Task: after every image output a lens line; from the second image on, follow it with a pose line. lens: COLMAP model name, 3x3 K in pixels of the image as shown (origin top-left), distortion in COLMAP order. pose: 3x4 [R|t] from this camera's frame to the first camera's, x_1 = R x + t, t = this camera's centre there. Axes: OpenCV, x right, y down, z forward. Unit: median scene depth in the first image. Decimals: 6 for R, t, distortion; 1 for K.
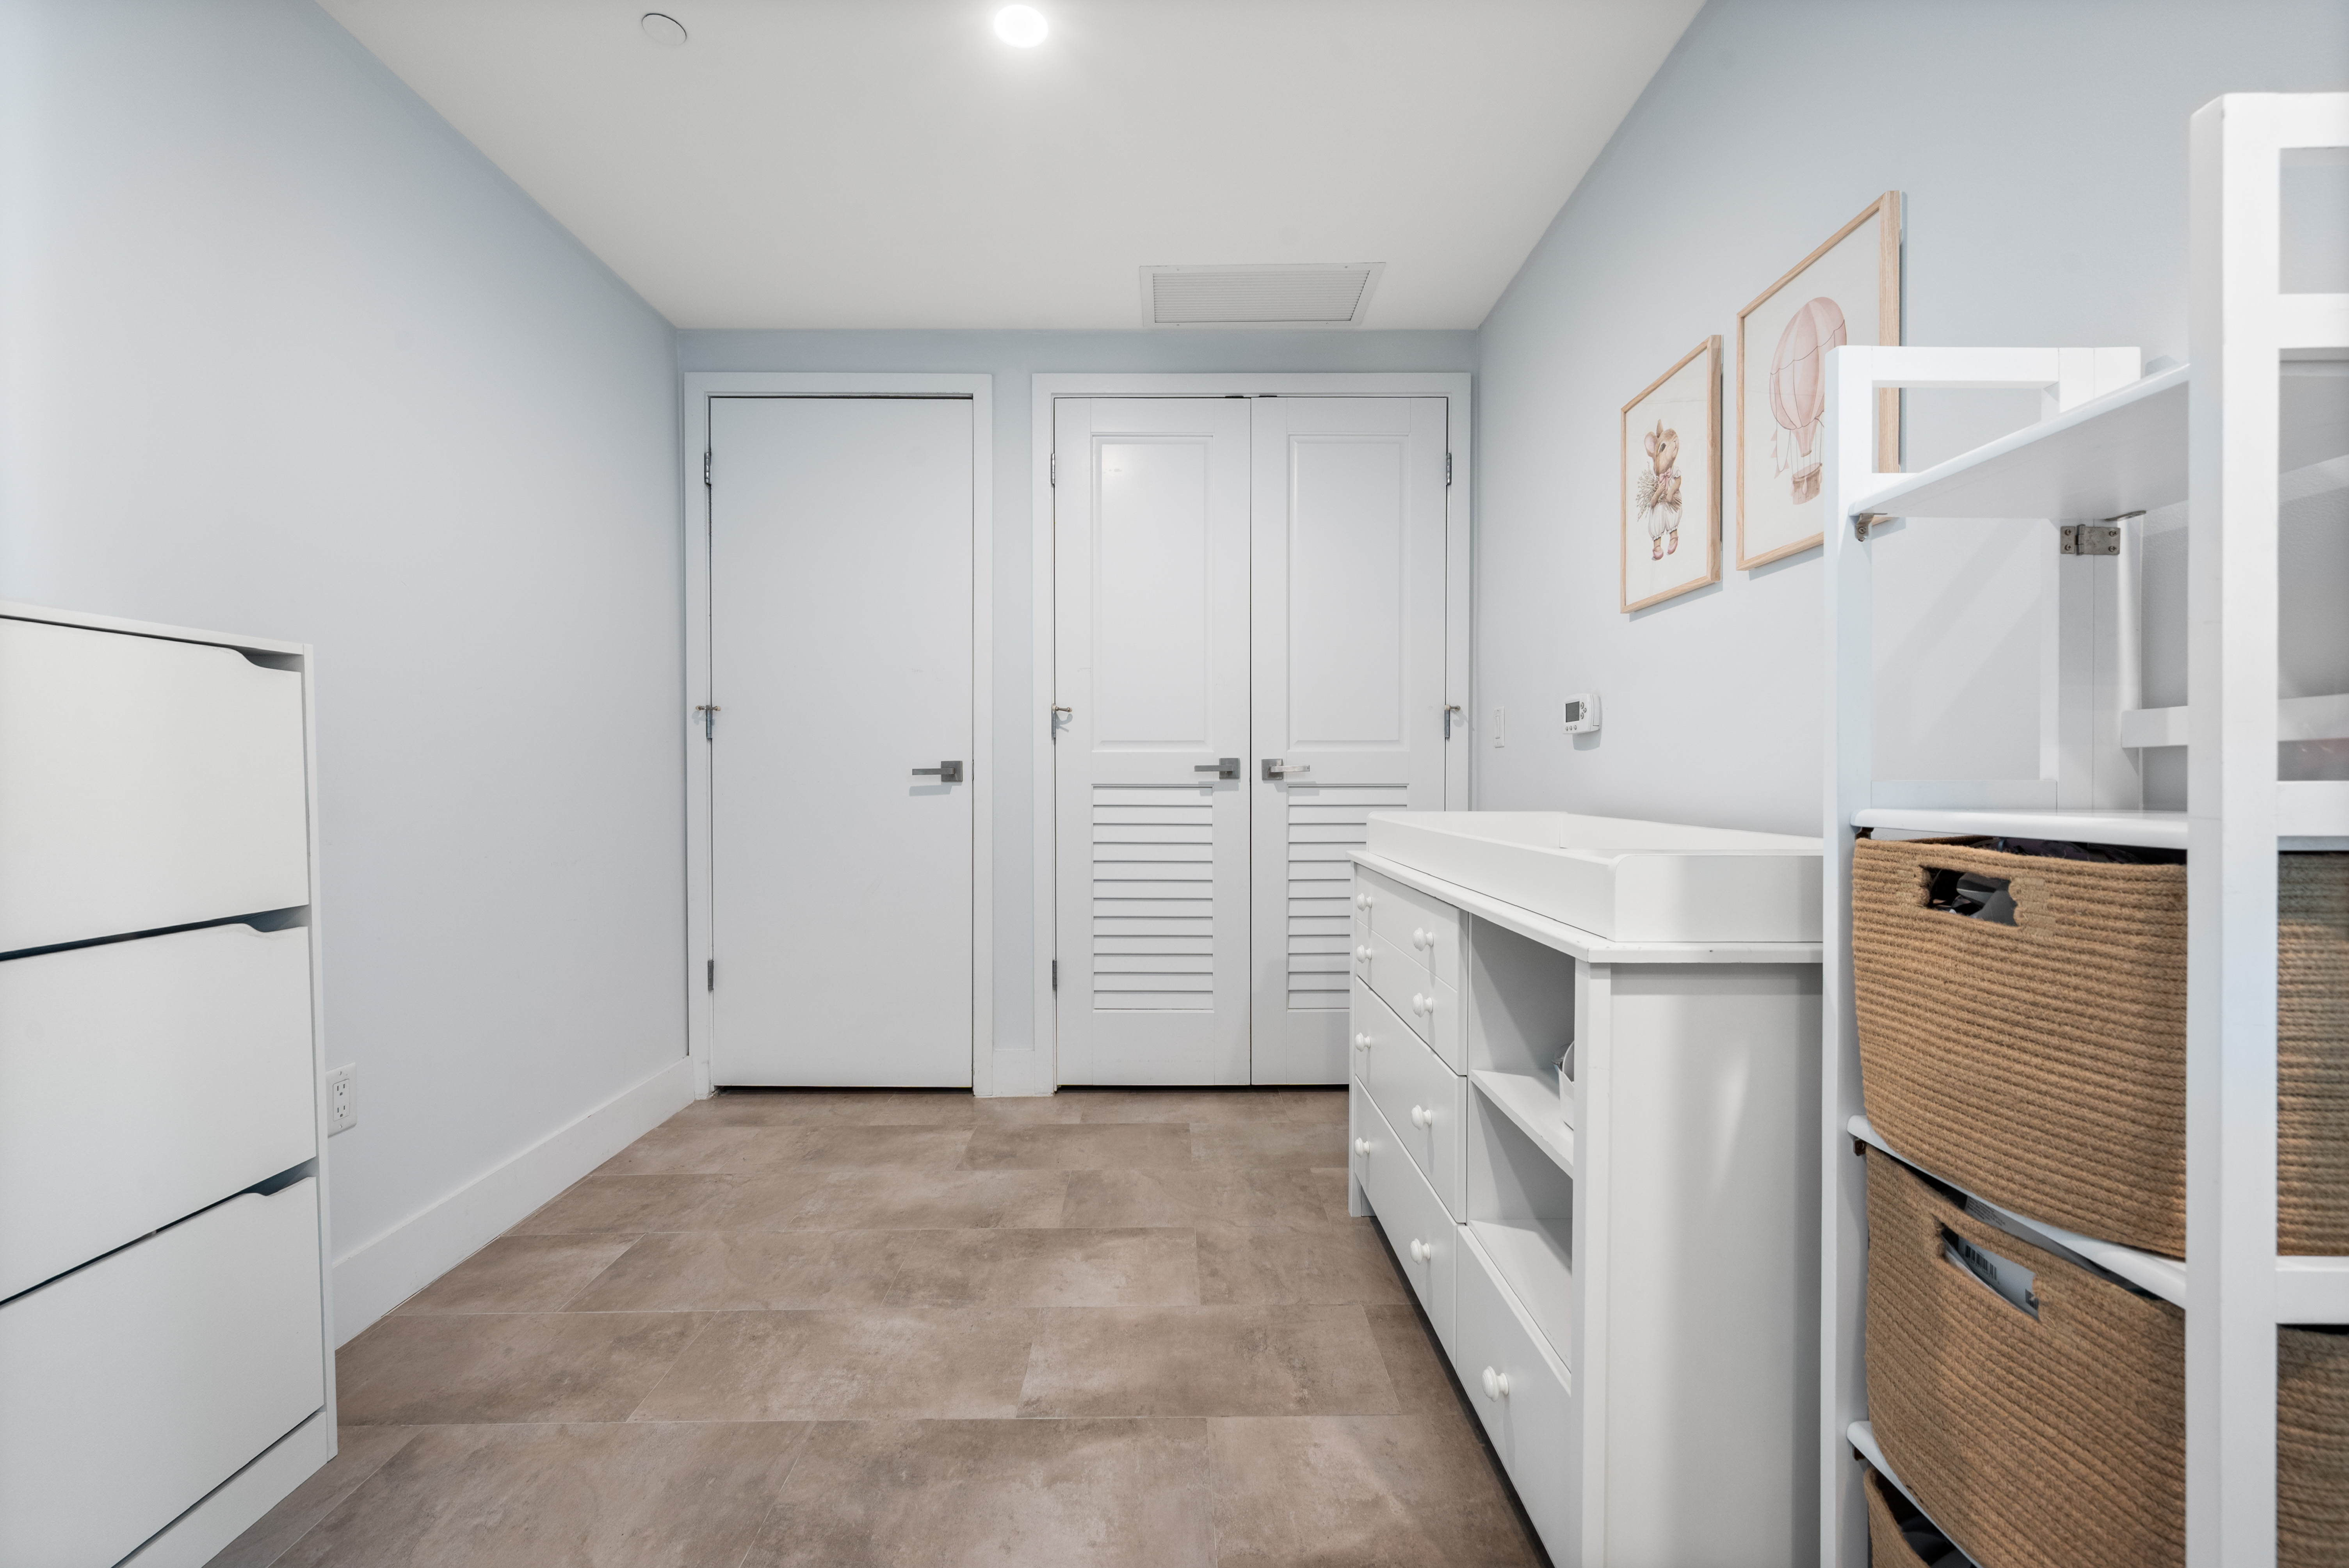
lens RADIAL K [[932.7, 0, 1170.8], [0, 932.7, 789.1], [0, 0, 1]] dist [0.000890, -0.000428]
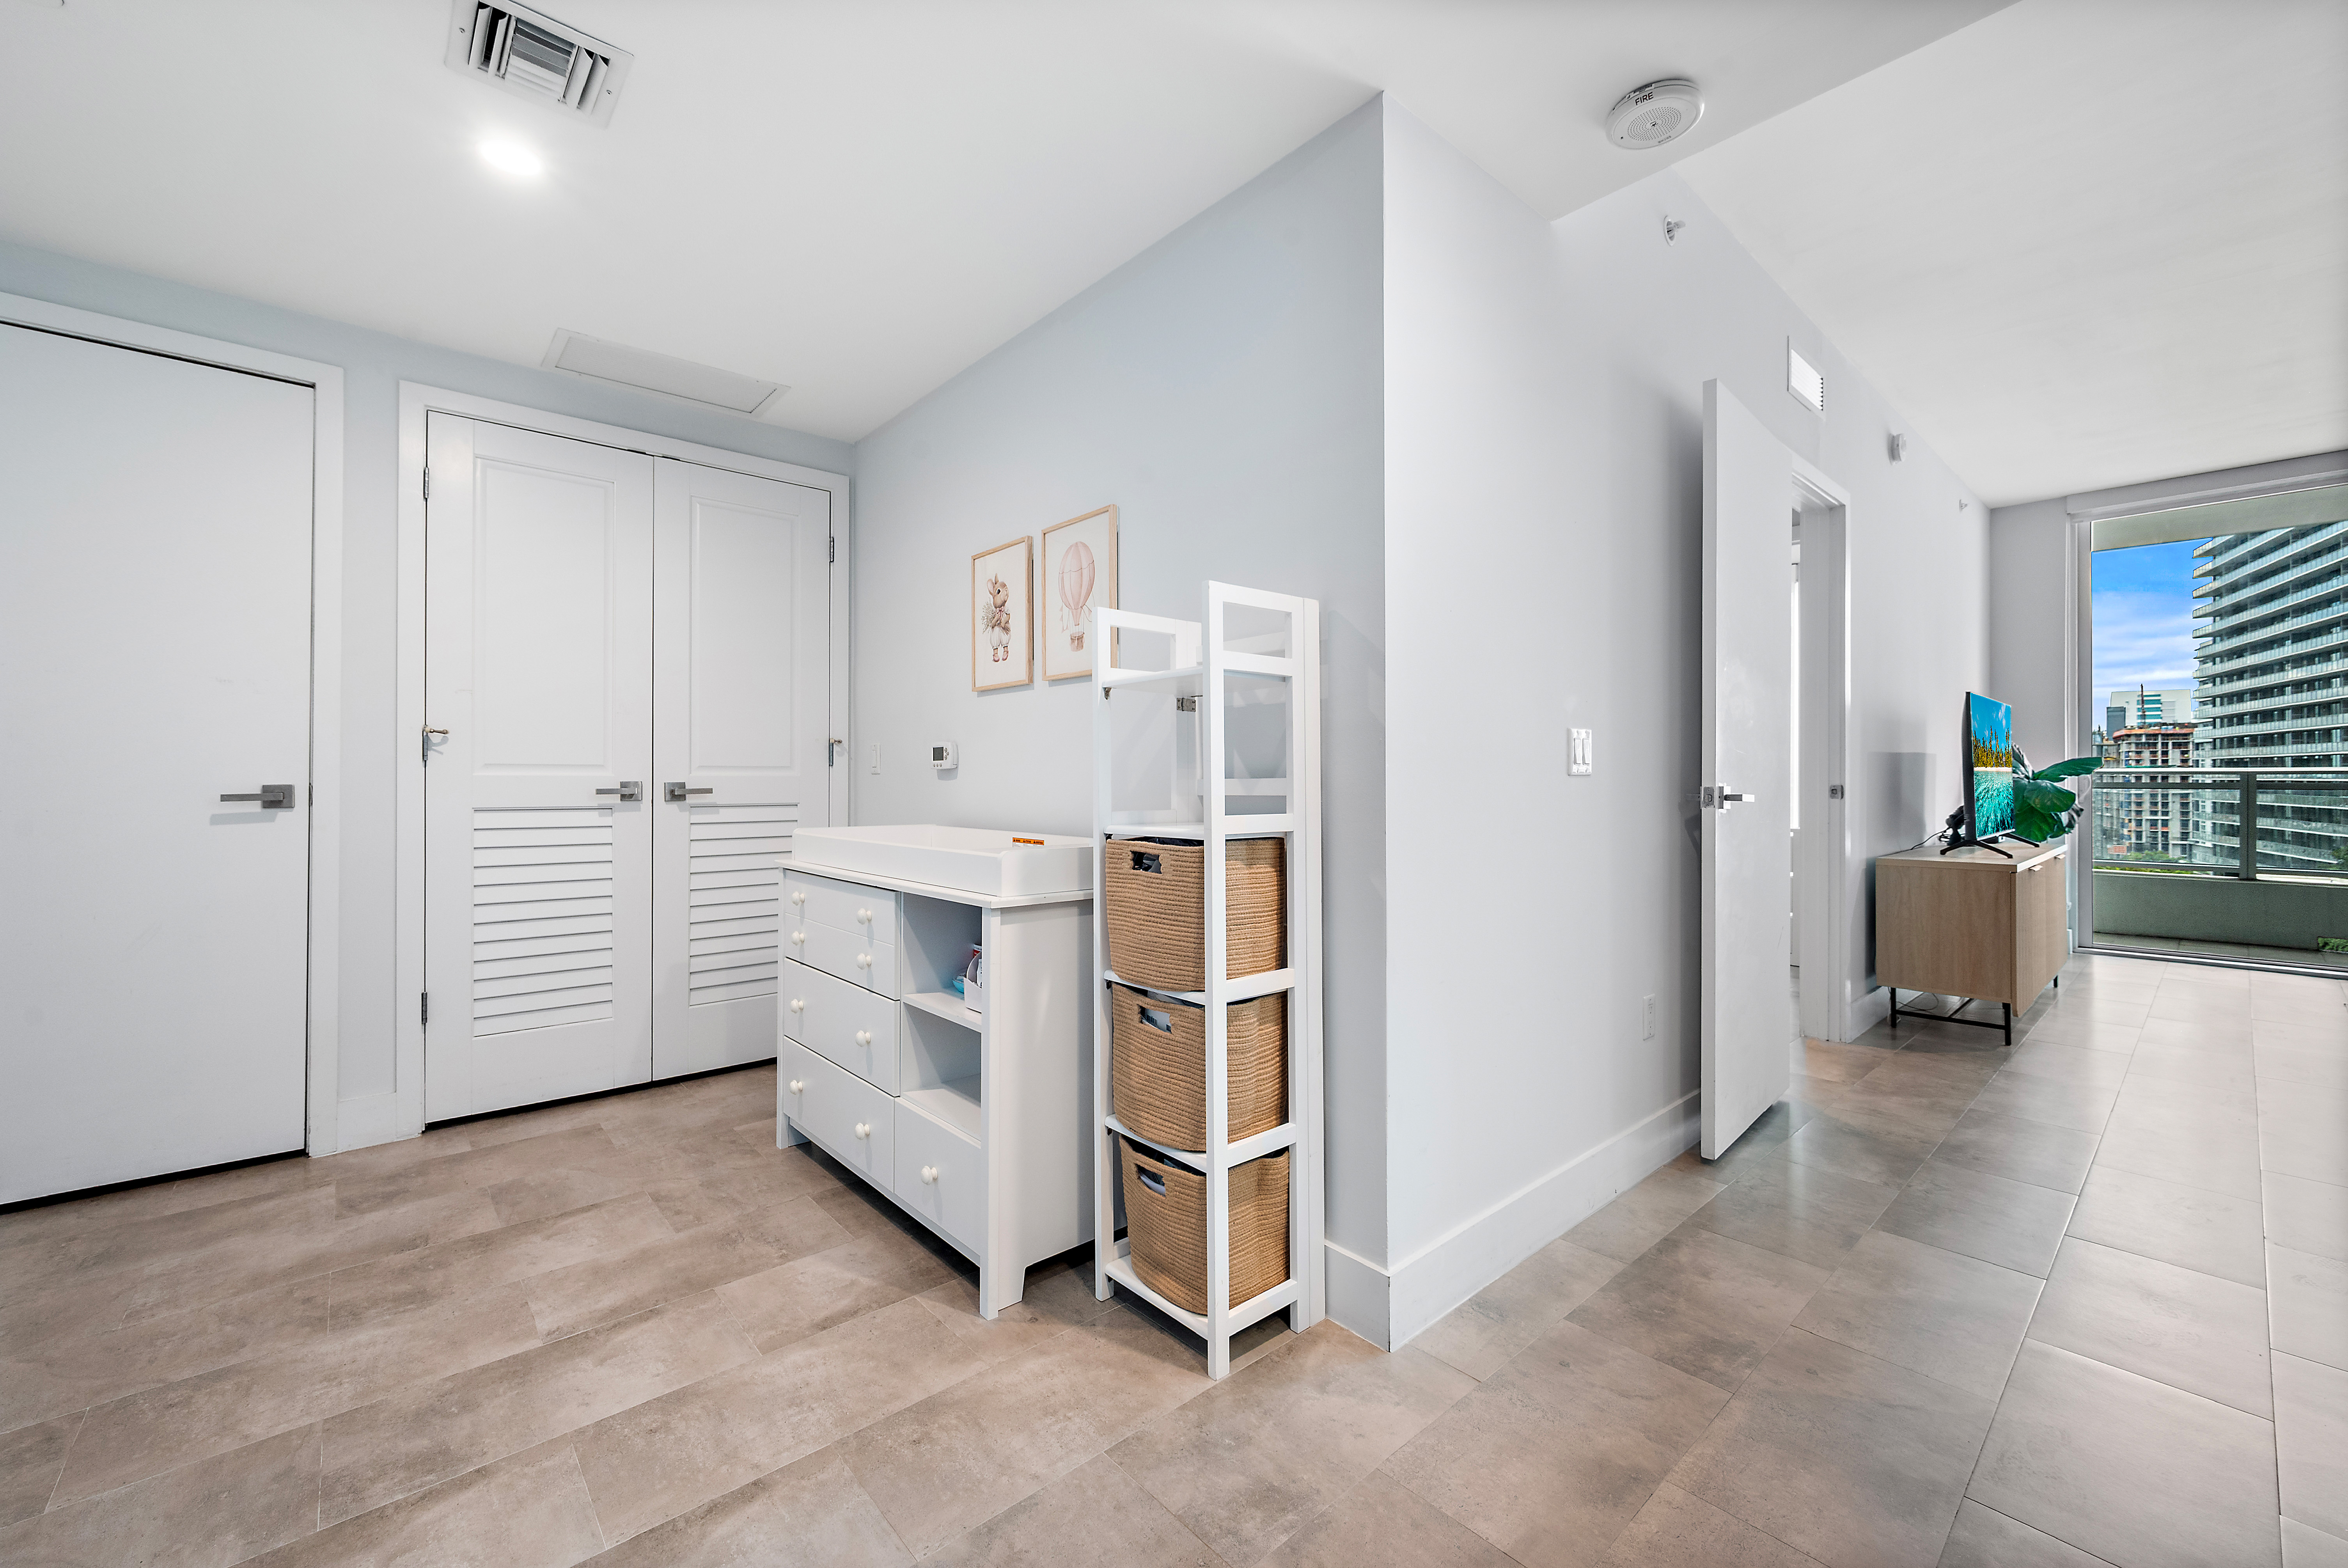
lens RADIAL K [[932.4, 0, 1170.3], [0, 932.4, 789.1], [0, 0, 1]] dist [0.000890, -0.000428]
pose [[0.753937, -0.004151, 0.656933, -0.256380], [0.007655, 0.999968, -0.002467, -0.024824], [-0.656902, 0.006889, 0.753945, -0.330703]]
